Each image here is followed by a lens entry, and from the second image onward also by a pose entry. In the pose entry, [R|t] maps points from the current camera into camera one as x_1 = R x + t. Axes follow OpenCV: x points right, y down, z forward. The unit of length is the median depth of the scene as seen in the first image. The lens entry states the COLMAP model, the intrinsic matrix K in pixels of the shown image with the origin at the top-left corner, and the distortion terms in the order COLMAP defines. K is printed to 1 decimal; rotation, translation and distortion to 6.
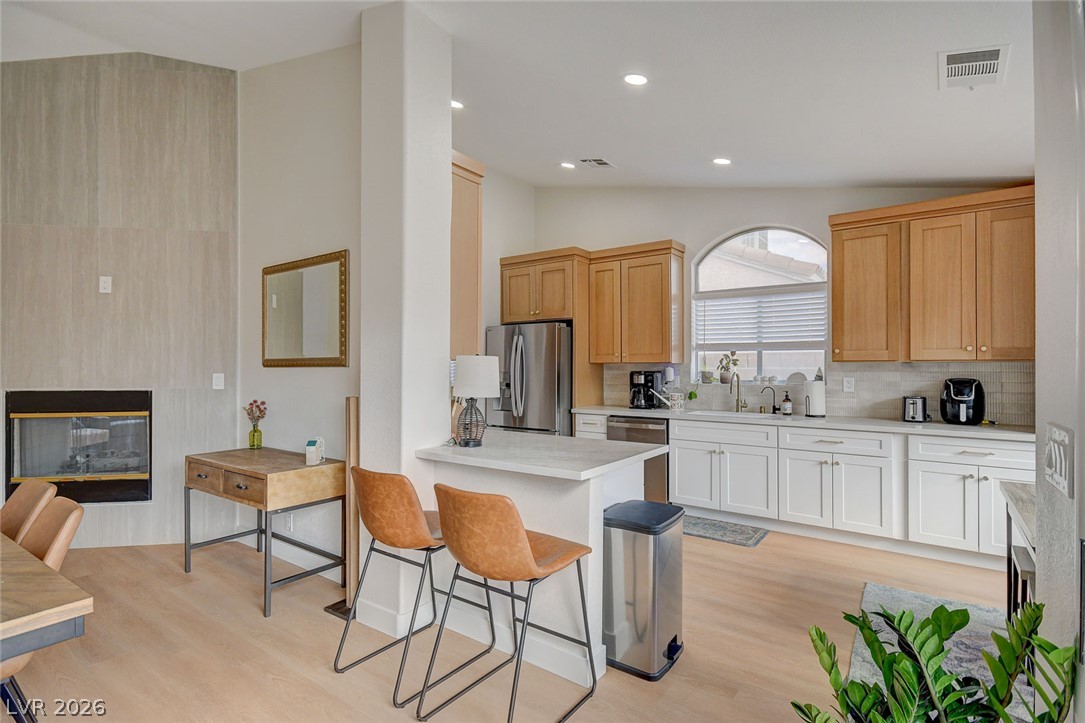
lens RADIAL K [[523.8, 0, 536.5], [0, 523.8, 366.0], [0, 0, 1]] dist [-0.010729, 0.000917]
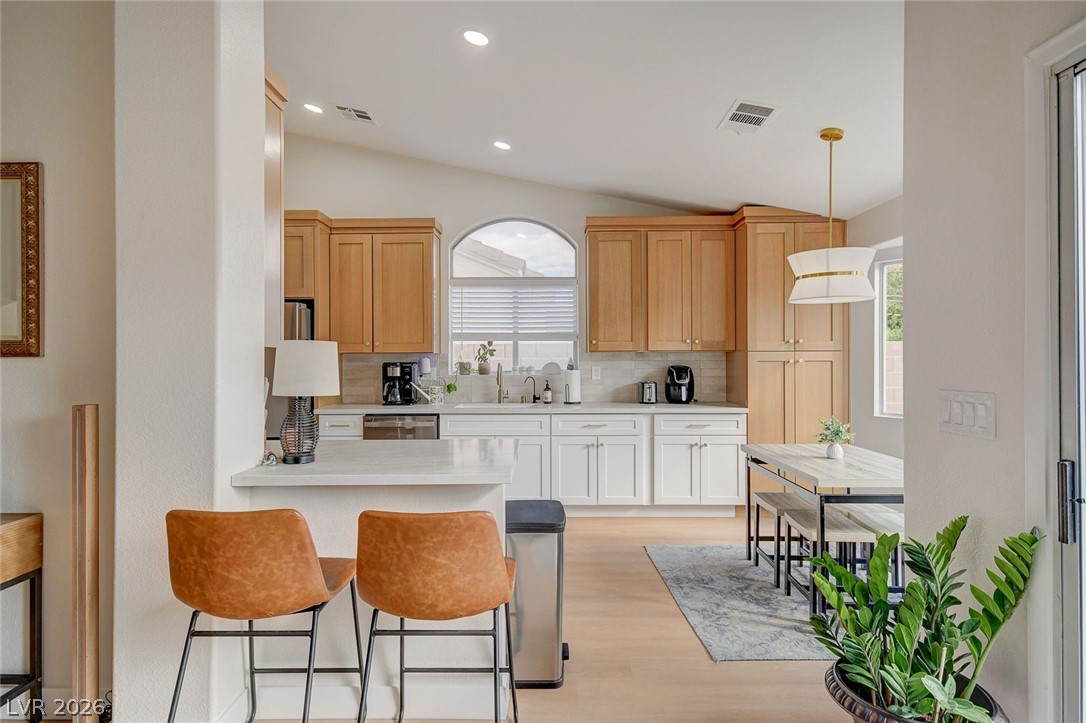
lens RADIAL K [[572.9, 0, 546.2], [0, 572.9, 358.7], [0, 0, 1]] dist [-0.004124, 0.000298]
pose [[0.808294, -0.003675, 0.588767, -0.216395], [0.003737, 0.999992, 0.001112, 0.004410], [-0.588767, 0.001301, 0.808302, 0.093521]]
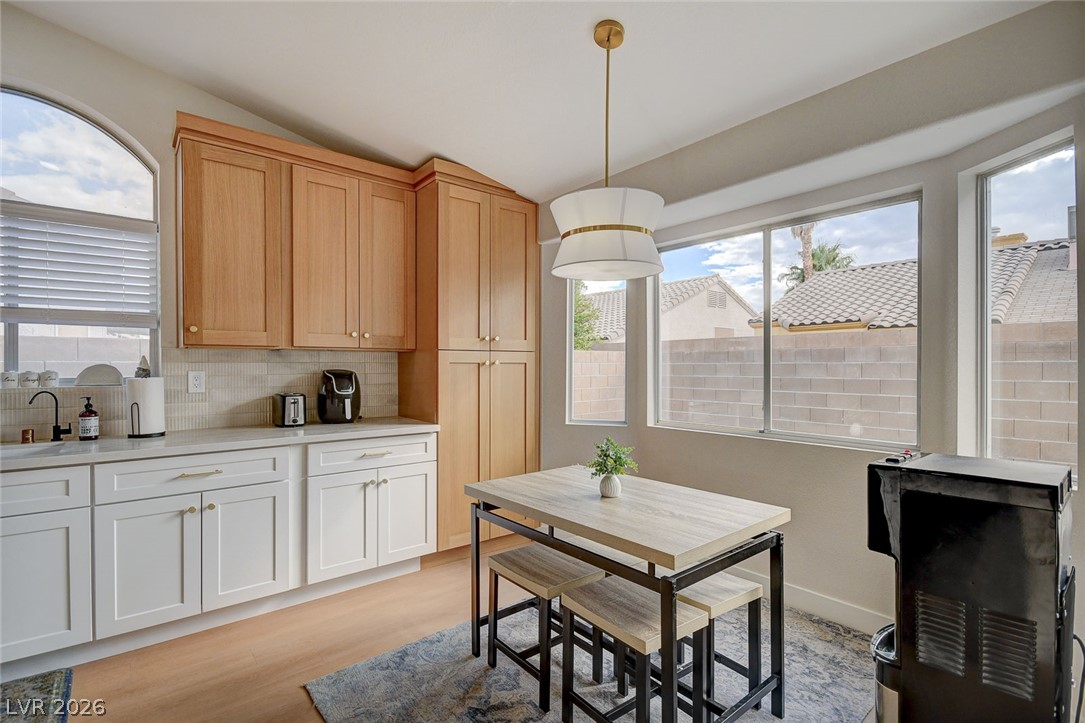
lens RADIAL K [[512.8, 0, 543.1], [0, 512.8, 368.8], [0, 0, 1]] dist [0.004238, -0.002204]
pose [[0.245279, -0.005797, 0.969435, 0.073770], [0.001951, 0.999983, 0.005486, 0.017806], [-0.969451, 0.000545, 0.245286, 0.444402]]
